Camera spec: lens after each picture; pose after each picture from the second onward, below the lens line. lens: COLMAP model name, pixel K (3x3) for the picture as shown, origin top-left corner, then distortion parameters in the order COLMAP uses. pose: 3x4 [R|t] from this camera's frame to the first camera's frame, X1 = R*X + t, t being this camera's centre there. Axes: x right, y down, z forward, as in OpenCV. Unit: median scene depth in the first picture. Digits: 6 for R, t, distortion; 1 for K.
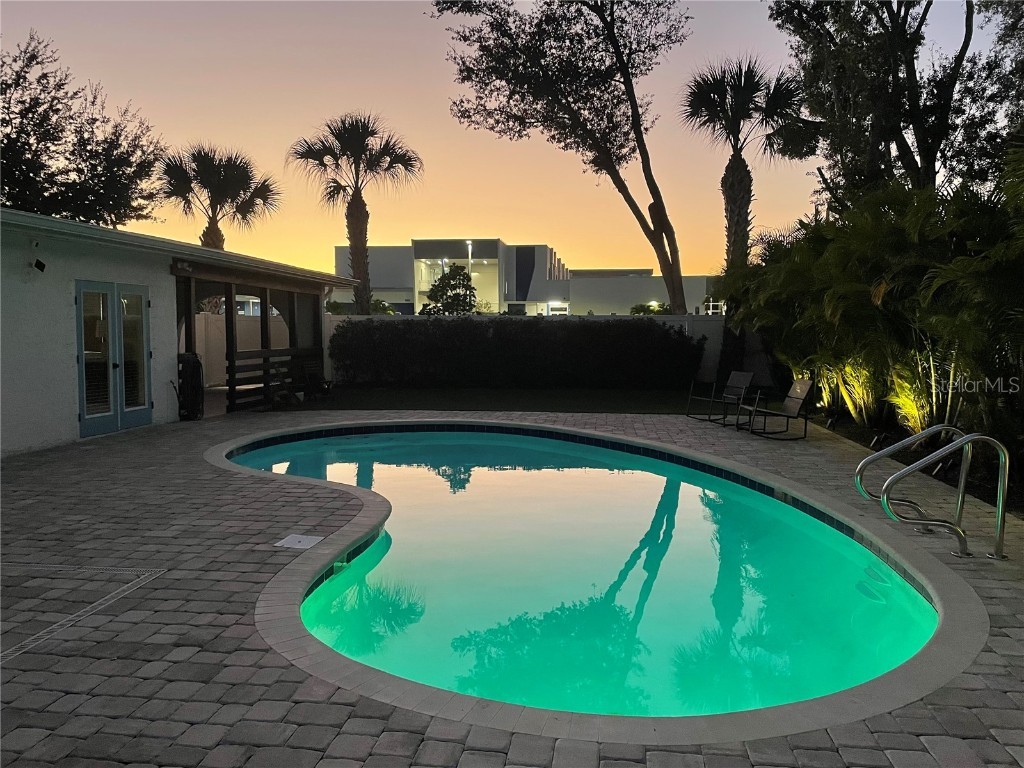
lens RADIAL K [[772.0, 0, 514.7], [0, 772.0, 382.8], [0, 0, 1]] dist [0.034067, -0.025969]
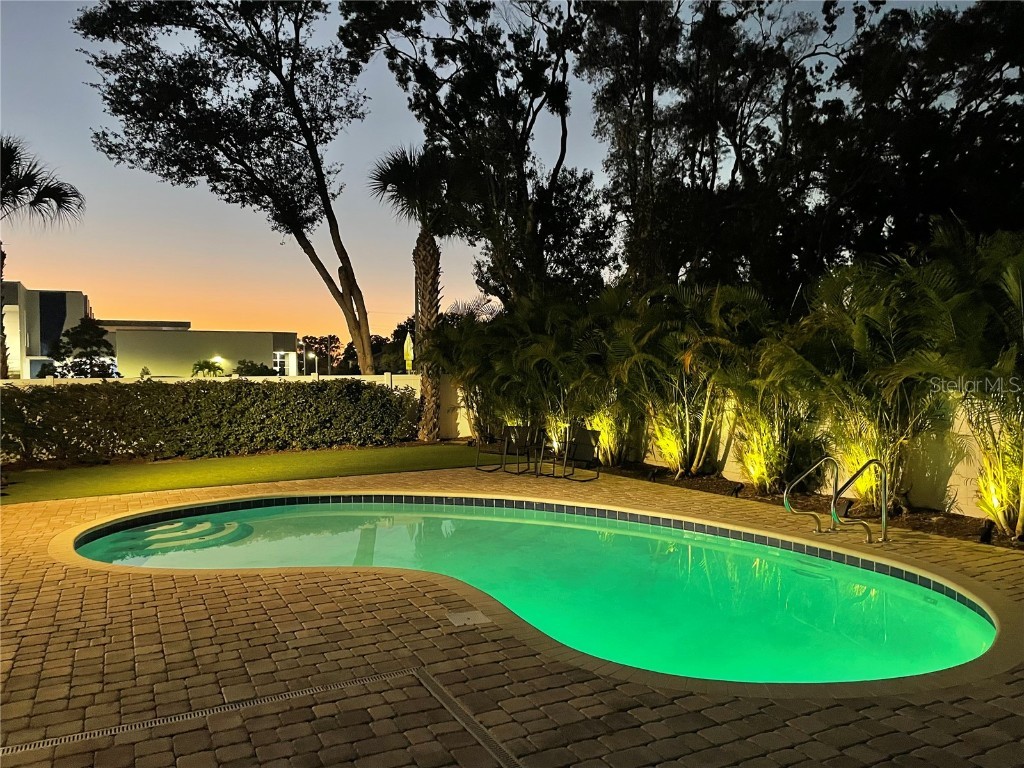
lens RADIAL K [[772.0, 0, 517.4], [0, 772.0, 386.5], [0, 0, 1]] dist [0.034067, -0.025969]
pose [[0.825077, -0.016933, 0.564767, -0.212264], [0.053806, 0.997363, -0.048702, -0.010904], [-0.562453, 0.070571, 0.823812, 0.033589]]
